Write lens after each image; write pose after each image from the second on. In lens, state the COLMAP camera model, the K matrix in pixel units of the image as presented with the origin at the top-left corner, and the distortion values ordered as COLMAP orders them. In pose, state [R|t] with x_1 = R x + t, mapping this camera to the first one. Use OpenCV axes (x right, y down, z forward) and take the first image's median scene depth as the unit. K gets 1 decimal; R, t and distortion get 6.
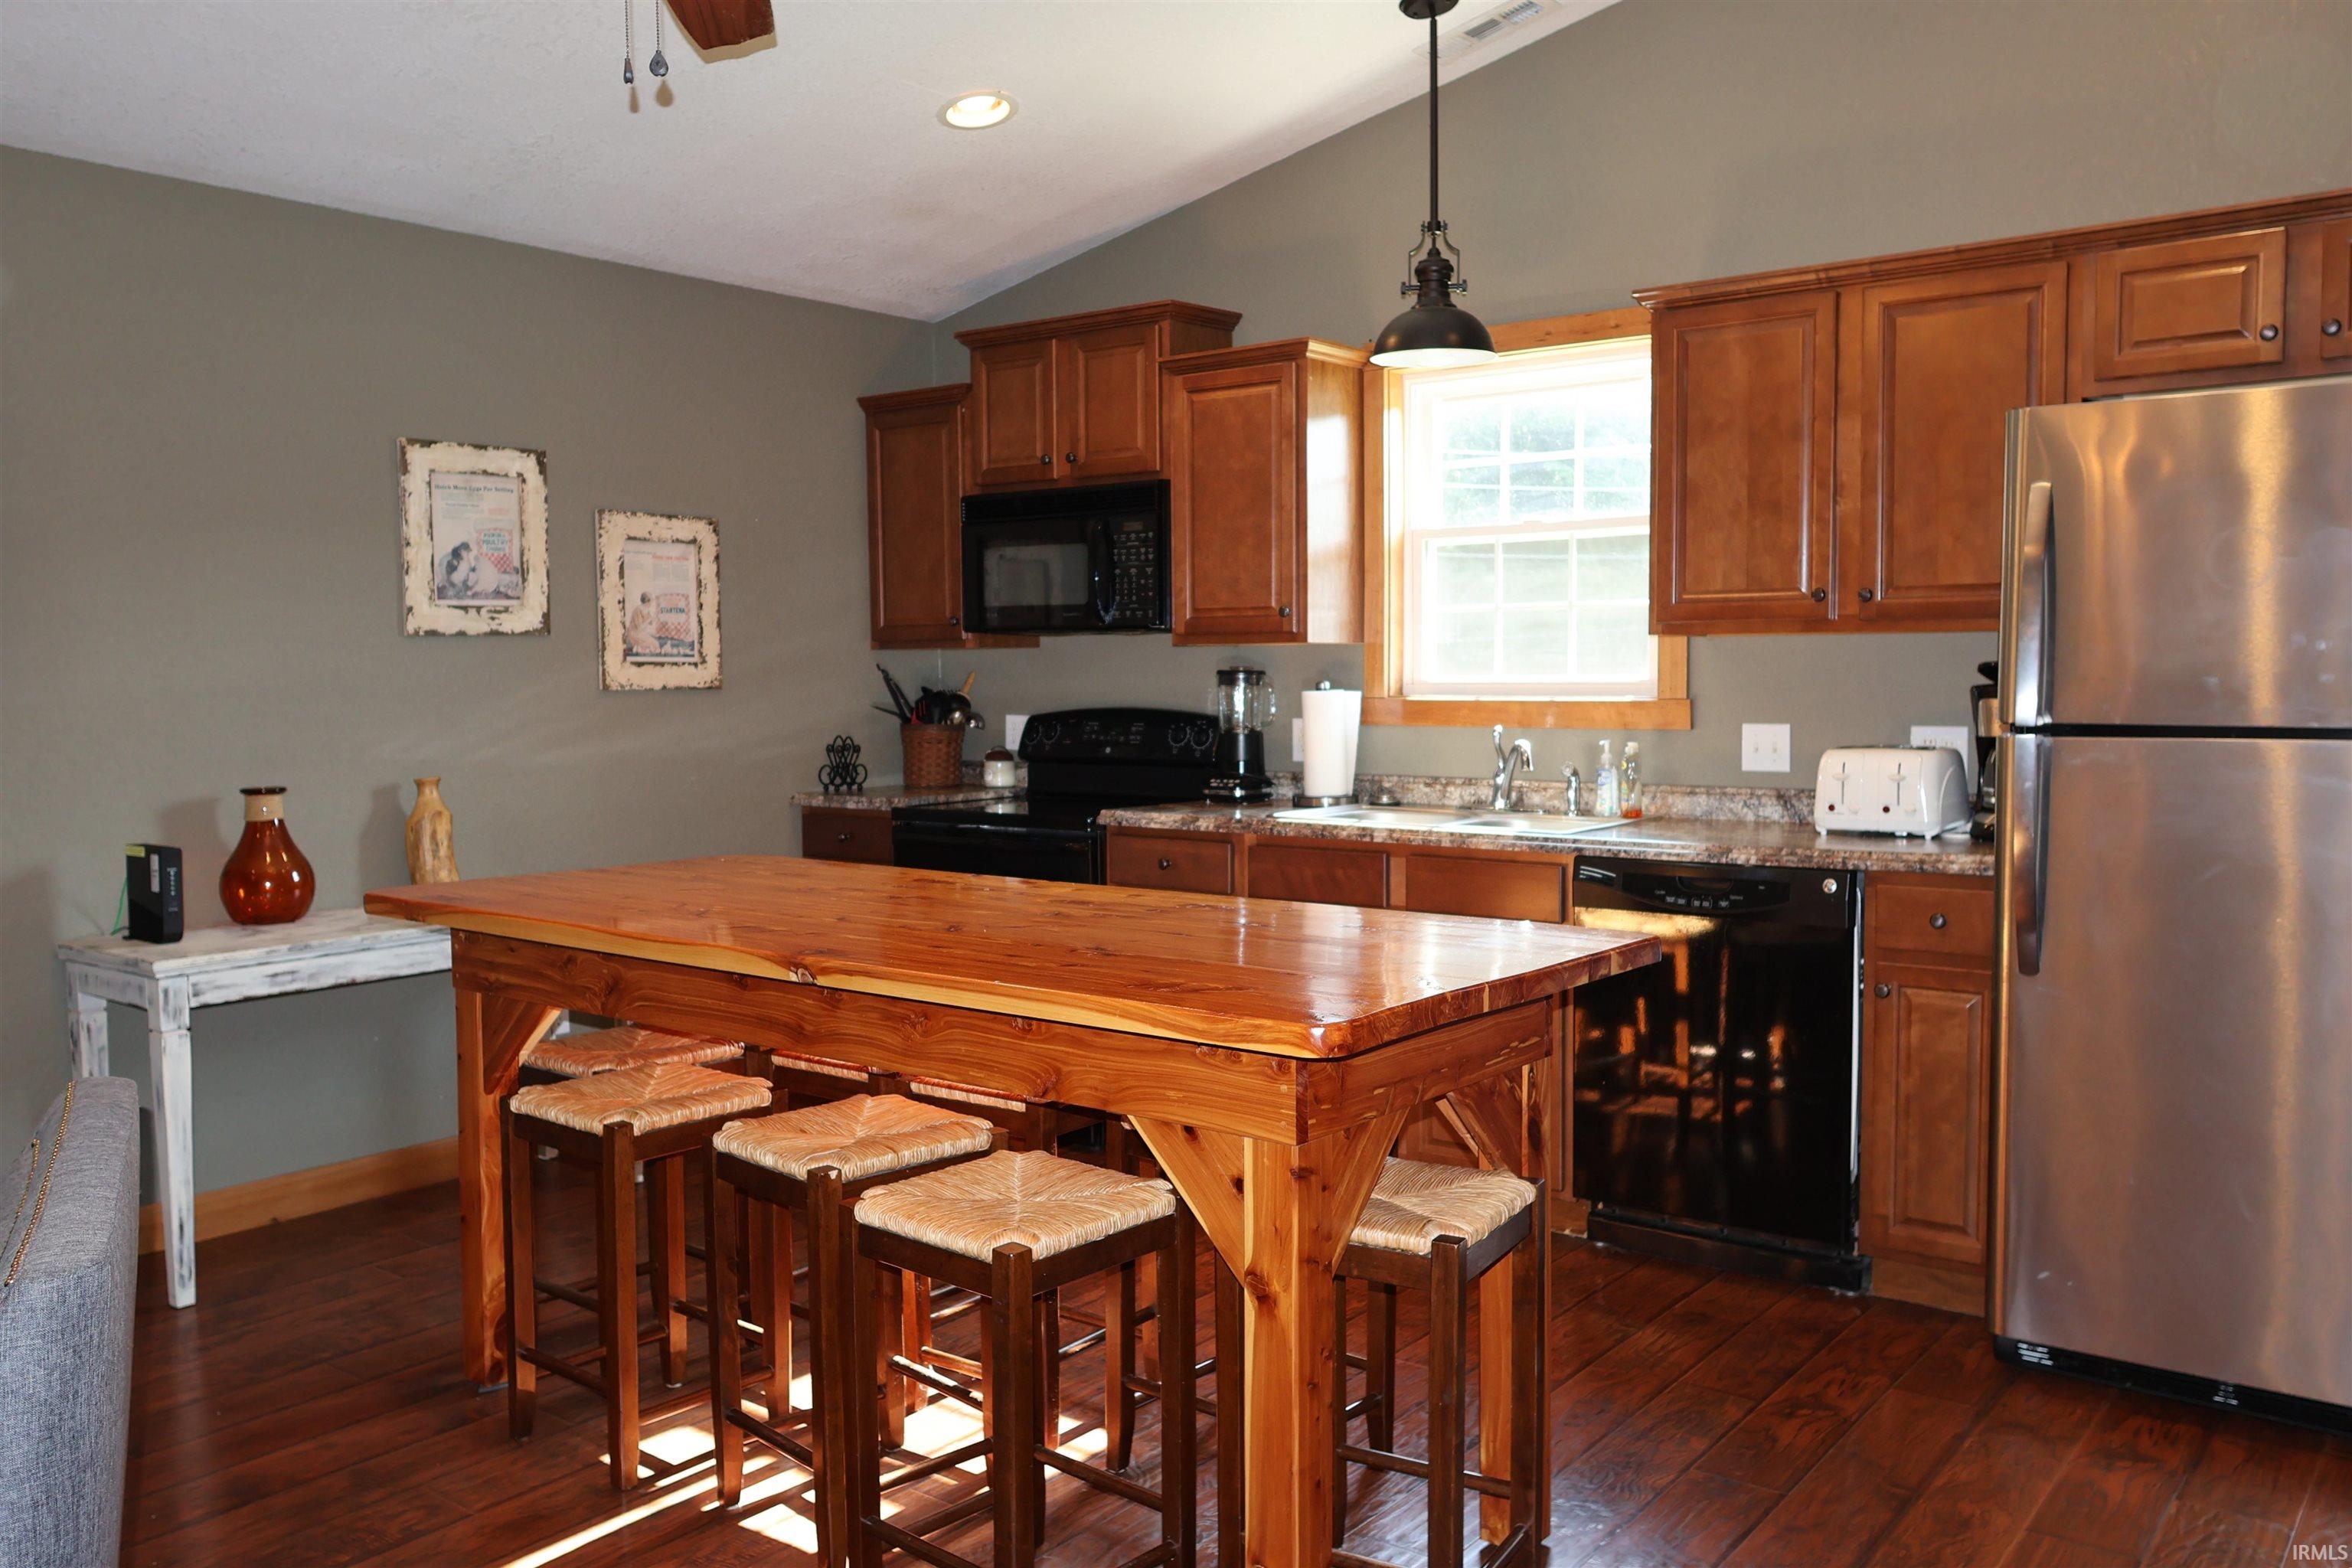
lens RADIAL K [[1845.3, 0, 1184.6], [0, 1845.3, 787.4], [0, 0, 1]] dist [-0.002237, -0.000273]
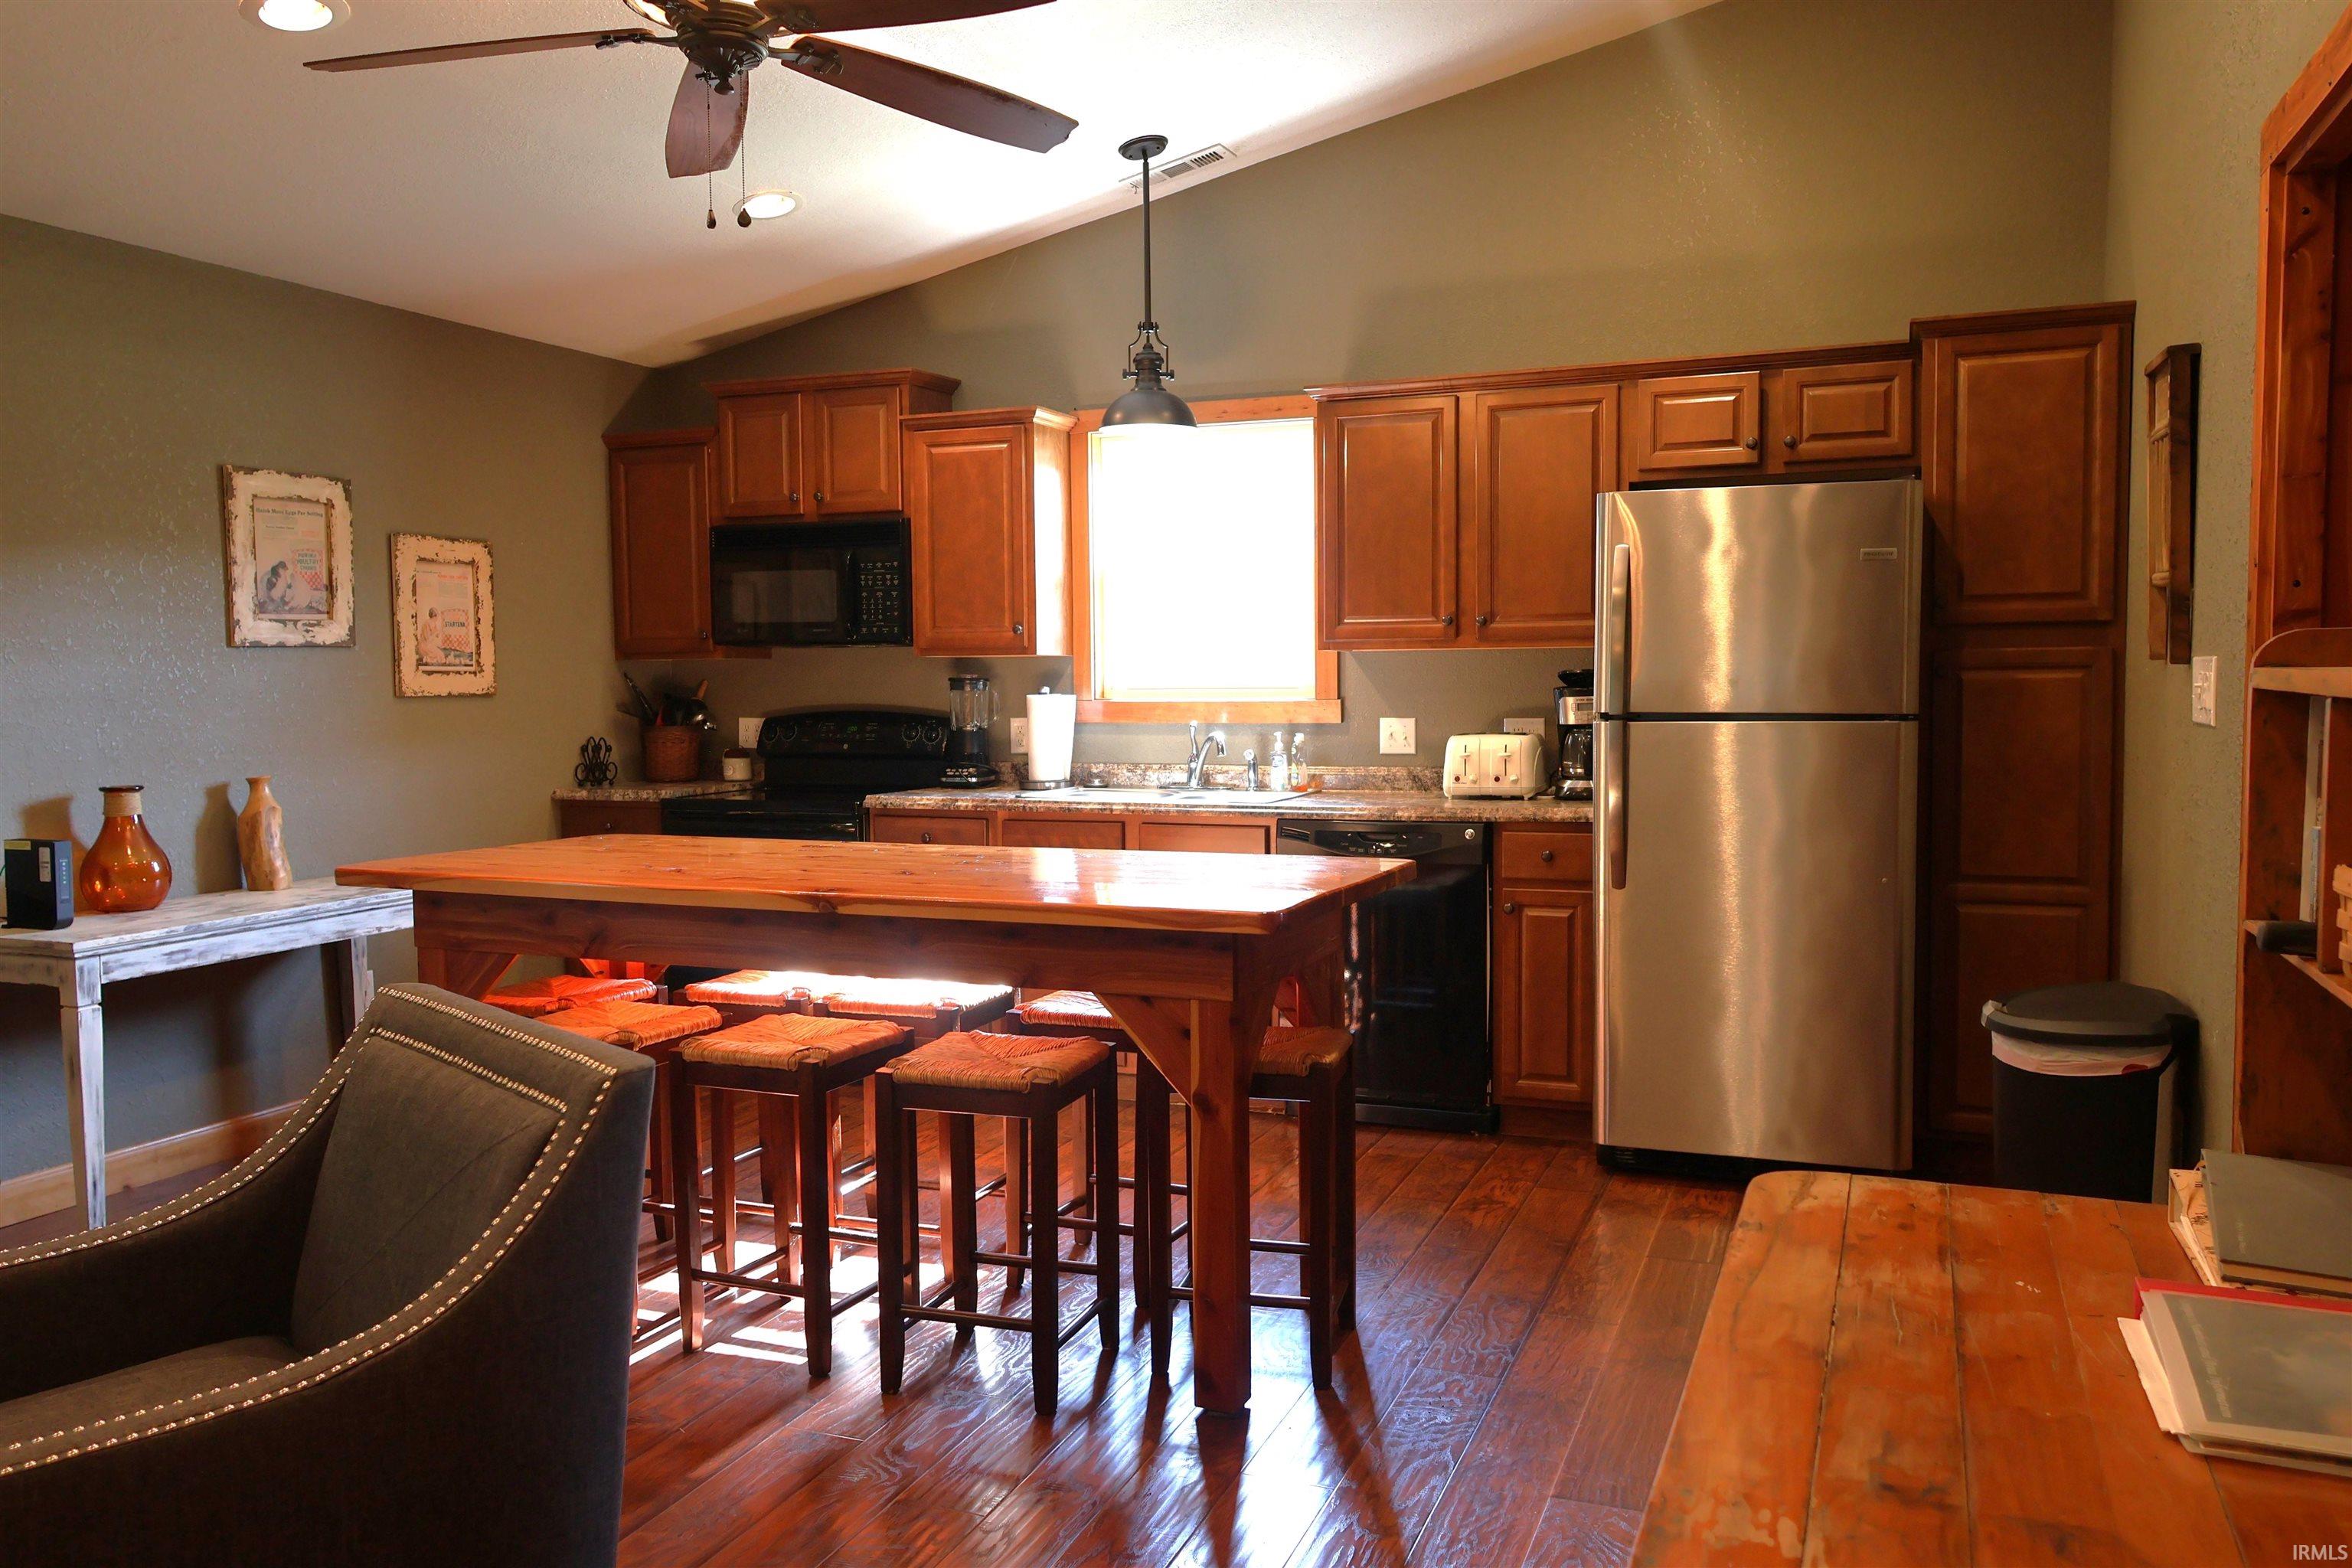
lens RADIAL K [[1748.5, 0, 1180.2], [0, 1748.5, 781.3], [0, 0, 1]] dist [0.005529, -0.003302]
pose [[0.961474, -0.017730, 0.274324, -0.161445], [0.019505, 0.999803, -0.003745, 0.011764], [-0.274203, 0.008951, 0.961630, -0.142035]]
